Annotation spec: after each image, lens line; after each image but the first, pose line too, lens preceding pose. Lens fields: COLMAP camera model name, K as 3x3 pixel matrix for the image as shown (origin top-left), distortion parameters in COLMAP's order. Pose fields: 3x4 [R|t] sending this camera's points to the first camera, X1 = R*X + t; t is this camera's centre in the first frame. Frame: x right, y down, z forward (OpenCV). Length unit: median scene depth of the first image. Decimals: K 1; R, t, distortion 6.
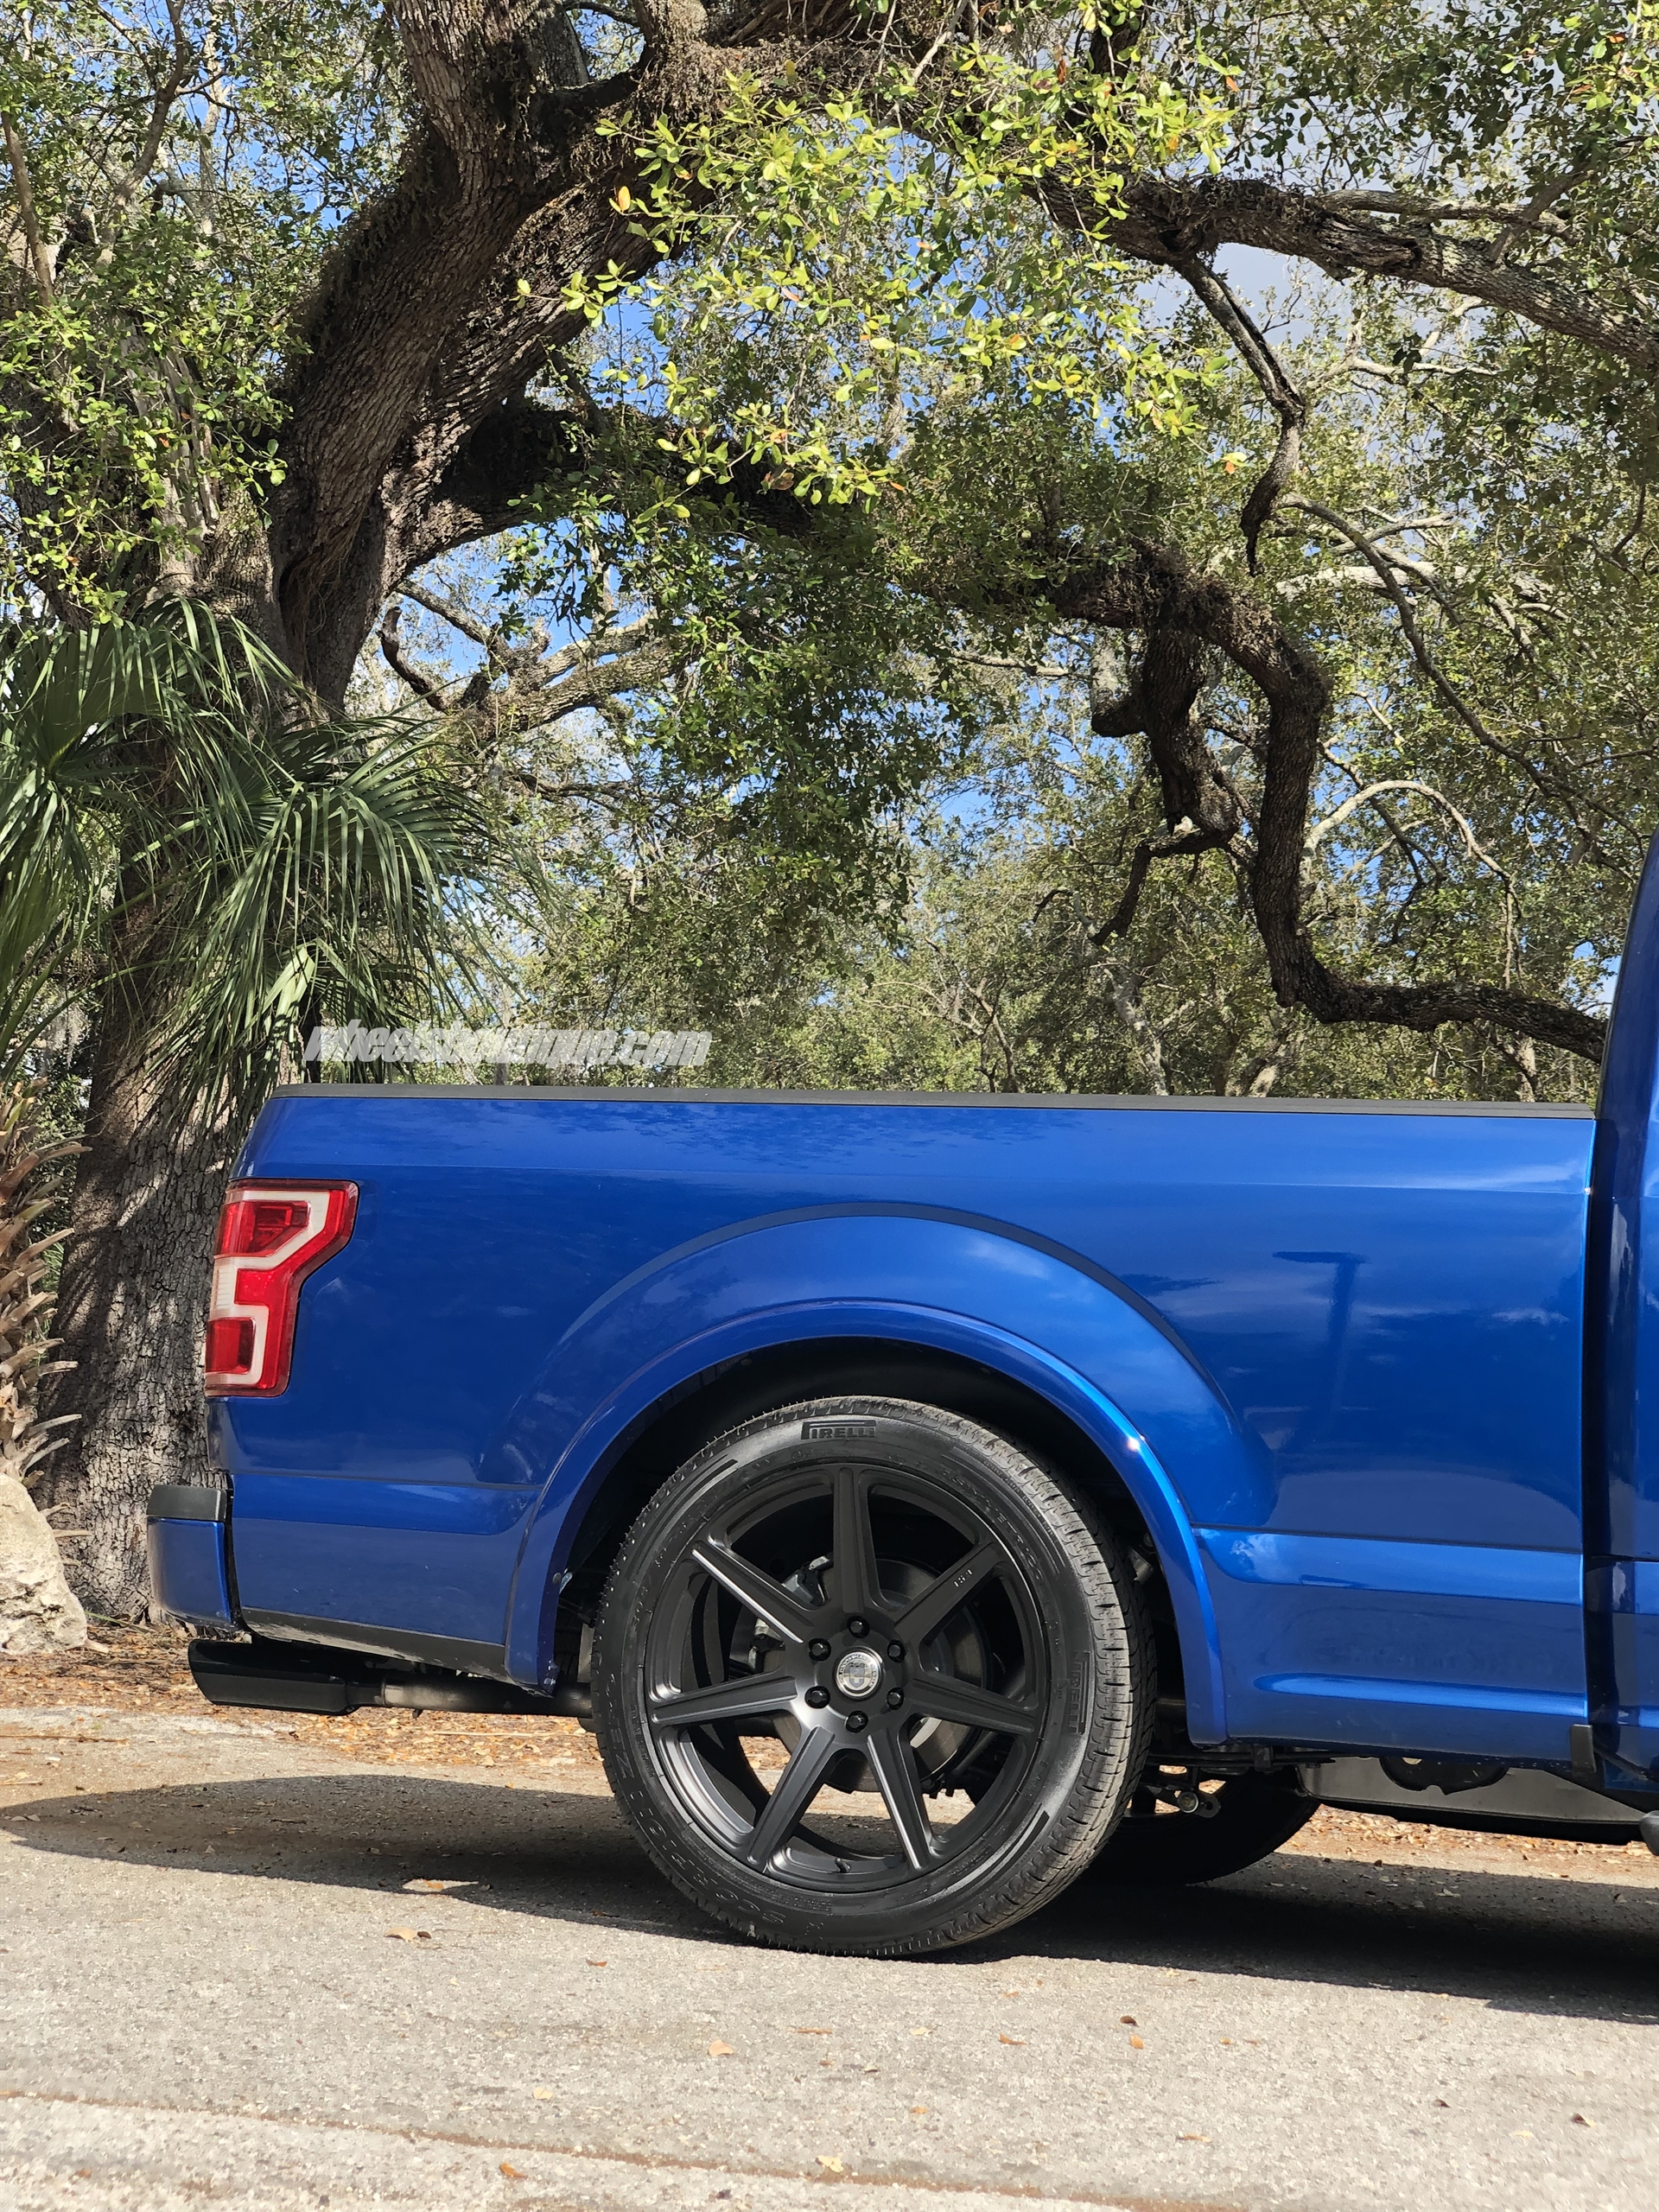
lens RADIAL K [[3295.0, 0, 773.2], [0, 3295.0, 1101.4], [0, 0, 1]] dist [0.061871, 0.009728]
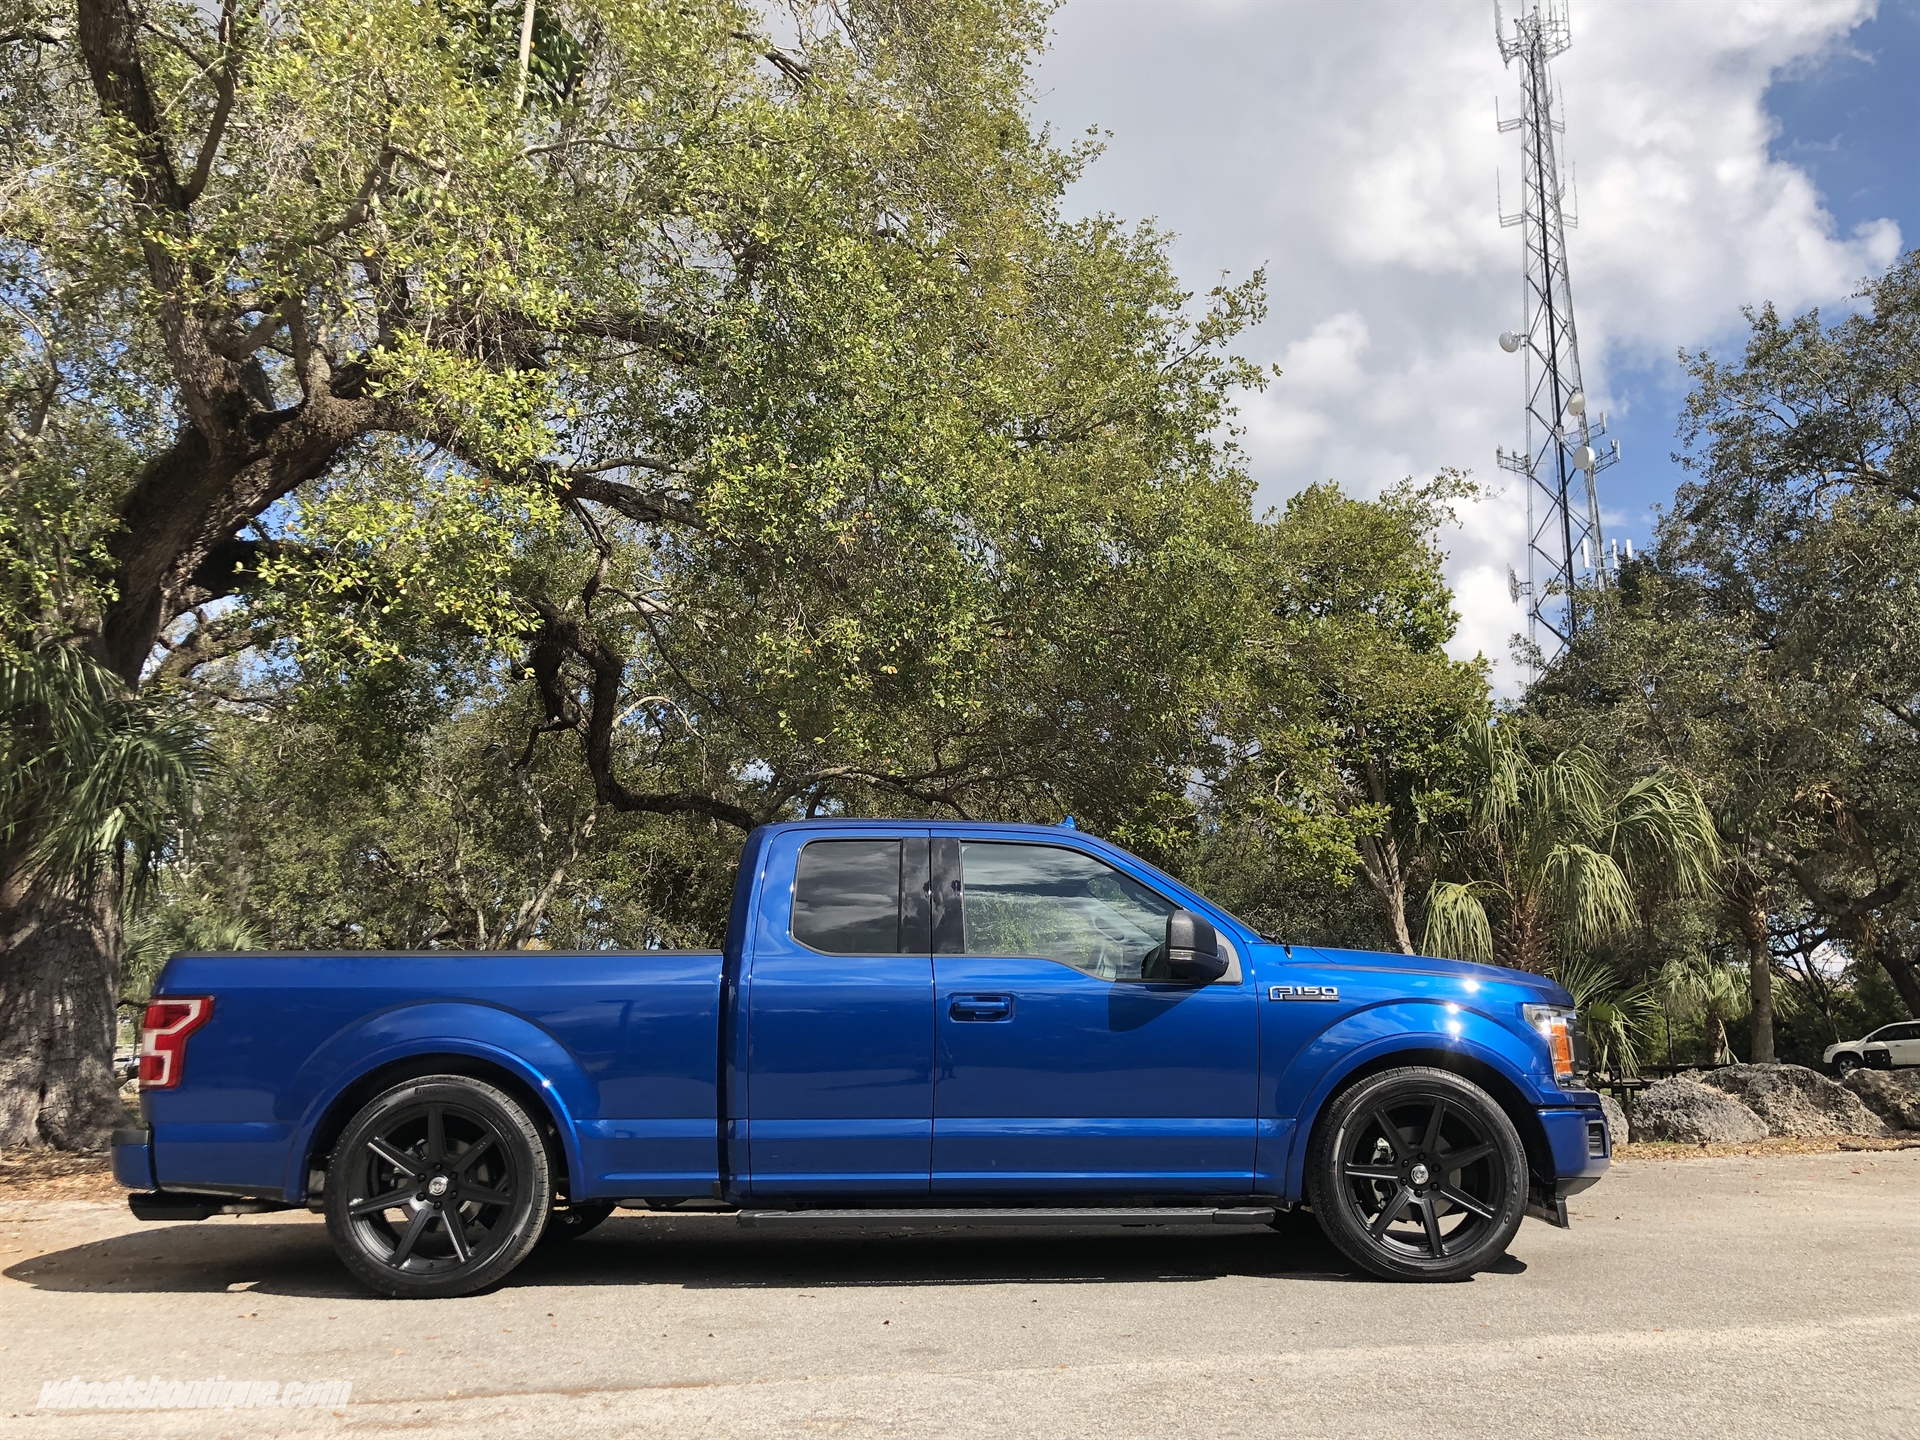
lens RADIAL K [[1573.9, 0, 956.1], [0, 1573.9, 716.3], [0, 0, 1]] dist [0.006550, 0.023084]
pose [[0.930168, 0.005255, 0.367097, -0.046546], [0.015949, 0.998375, -0.054703, -0.105023], [-0.366788, 0.056737, 0.928573, -0.267027]]
